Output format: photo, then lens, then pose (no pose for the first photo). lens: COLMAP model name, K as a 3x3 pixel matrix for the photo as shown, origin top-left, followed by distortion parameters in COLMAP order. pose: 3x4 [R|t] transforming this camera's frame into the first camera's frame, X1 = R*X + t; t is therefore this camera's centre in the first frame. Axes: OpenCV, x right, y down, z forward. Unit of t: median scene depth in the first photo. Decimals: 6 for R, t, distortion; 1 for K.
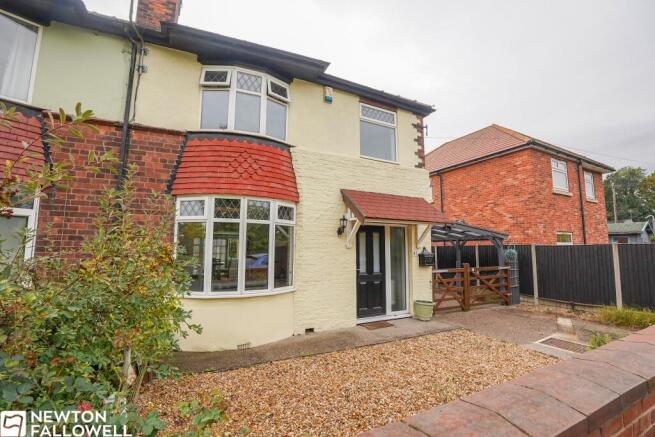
lens RADIAL K [[275.0, 0, 327.5], [0, 275.0, 236.9], [0, 0, 1]] dist [-0.021955, -0.000050]
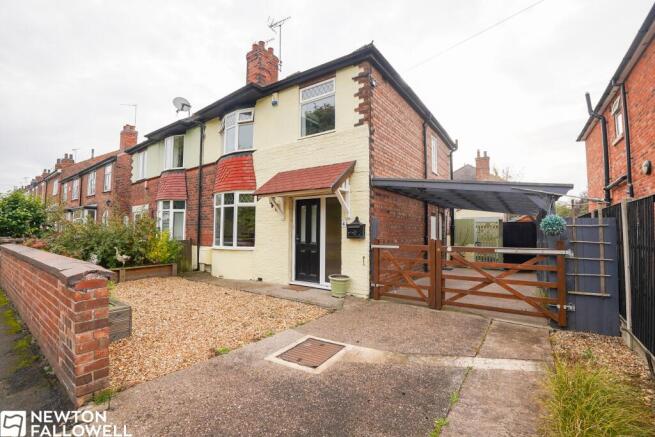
lens RADIAL K [[286.9, 0, 327.5], [0, 286.9, 218.5], [0, 0, 1]] dist [-0.000479, 0.000000]
pose [[0.486016, -0.025697, -0.873572, 1.372062], [0.049730, 0.998761, -0.001712, 0.047982], [0.872534, -0.042611, 0.486692, 0.587949]]
